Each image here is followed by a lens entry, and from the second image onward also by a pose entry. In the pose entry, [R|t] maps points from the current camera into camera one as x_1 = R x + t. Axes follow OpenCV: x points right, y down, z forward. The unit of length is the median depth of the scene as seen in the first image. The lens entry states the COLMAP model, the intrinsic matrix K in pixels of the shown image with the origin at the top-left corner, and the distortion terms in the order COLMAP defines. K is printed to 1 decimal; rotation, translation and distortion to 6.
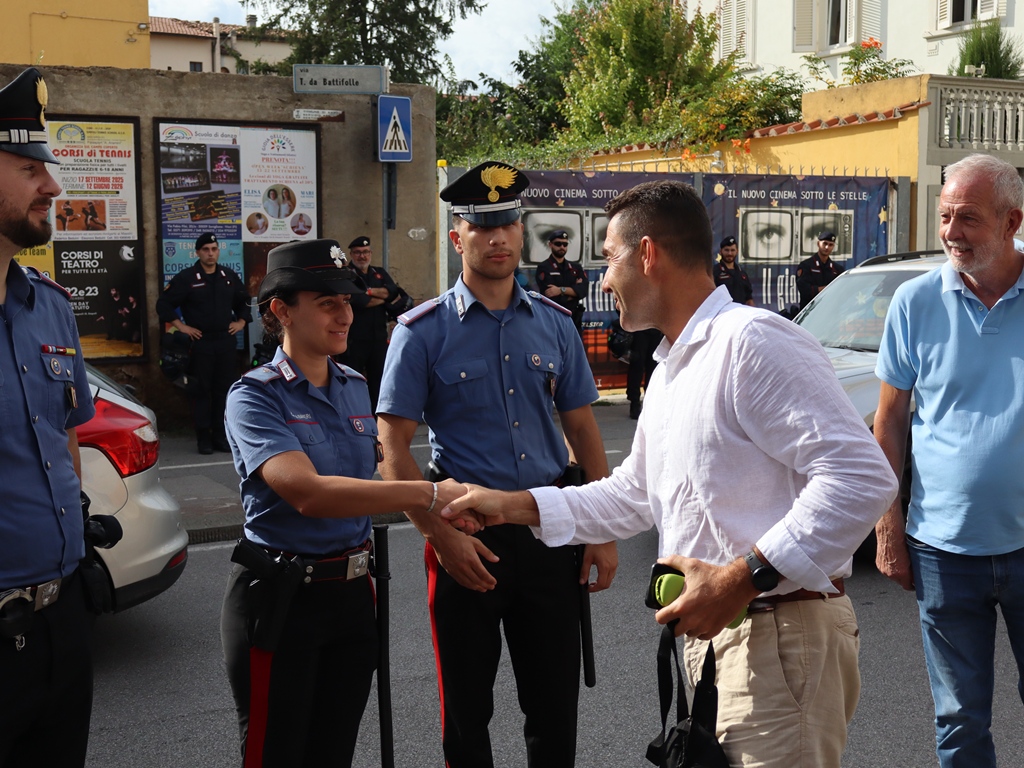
lens RADIAL K [[1339.1, 0, 517.9], [0, 1339.1, 387.5], [0, 0, 1]] dist [-0.011901, -0.015413]
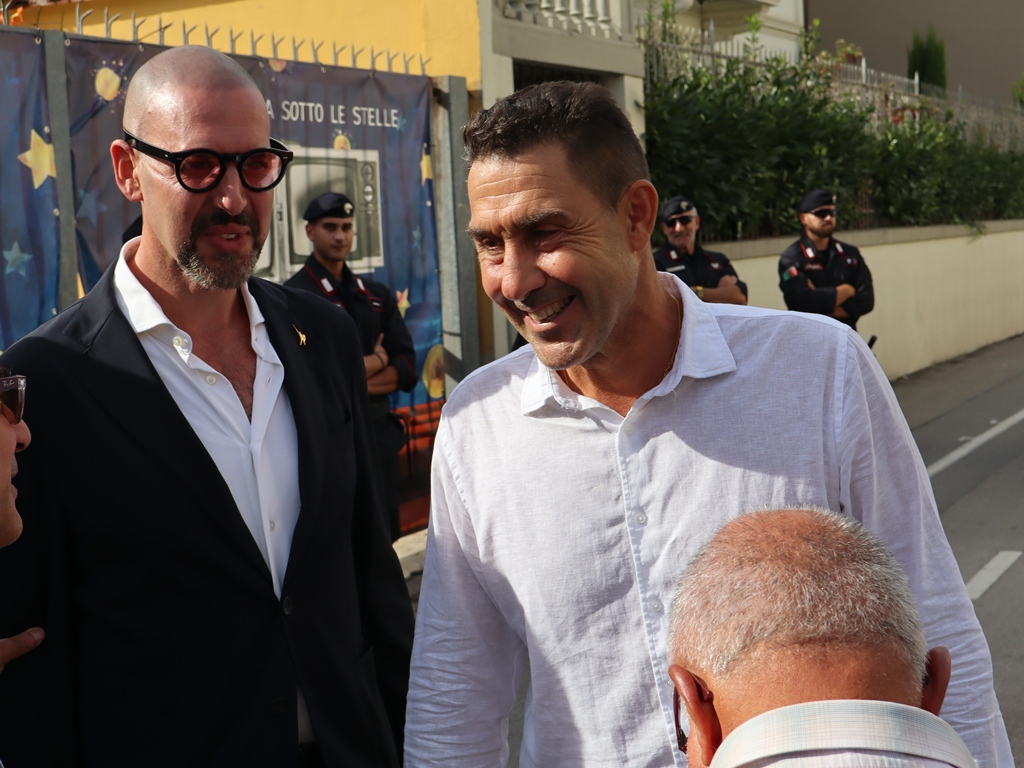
lens RADIAL K [[1687.4, 0, 512.0], [0, 1687.4, 384.0], [0, 0, 1]] dist [-0.013840, 0.001665]
pose [[0.823746, -0.078085, 0.561557, -0.015388], [0.096408, 0.995337, -0.003018, -0.055084], [-0.558703, 0.056625, 0.827433, 0.548027]]
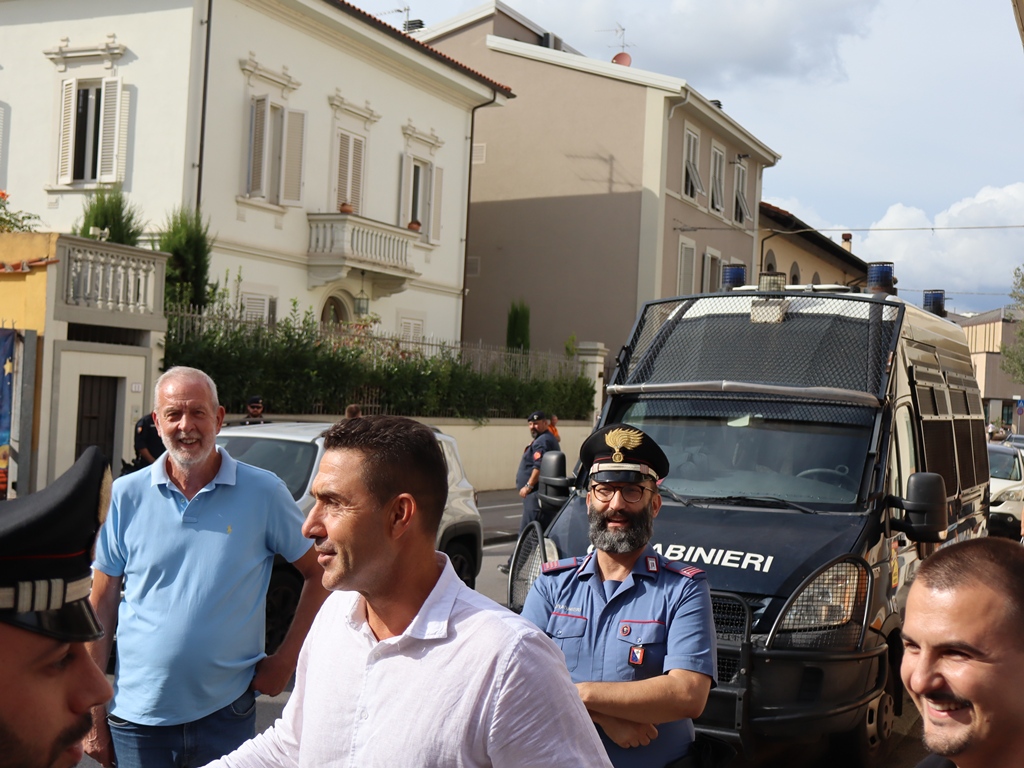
lens RADIAL K [[1339.1, 0, 517.9], [0, 1339.1, 387.5], [0, 0, 1]] dist [-0.011901, -0.015413]
pose [[0.794661, 0.053845, 0.604661, -0.027263], [0.009898, 0.994777, -0.101593, -0.008453], [-0.606973, 0.086717, 0.789977, -0.016981]]
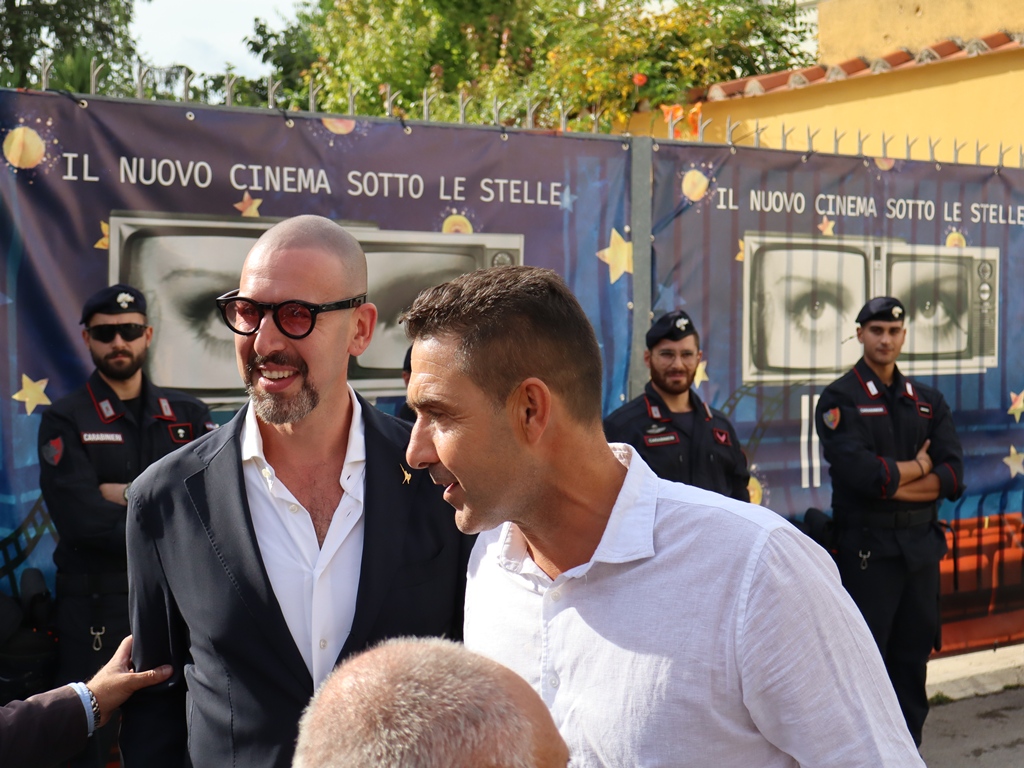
lens RADIAL K [[1675.3, 0, 517.8], [0, 1675.3, 382.3], [0, 0, 1]] dist [0.000939, 0.044171]
pose [[0.990363, -0.000299, 0.138498, 0.035456], [0.010048, 0.997518, -0.069694, -0.058302], [-0.138133, 0.070414, 0.987907, 0.521218]]
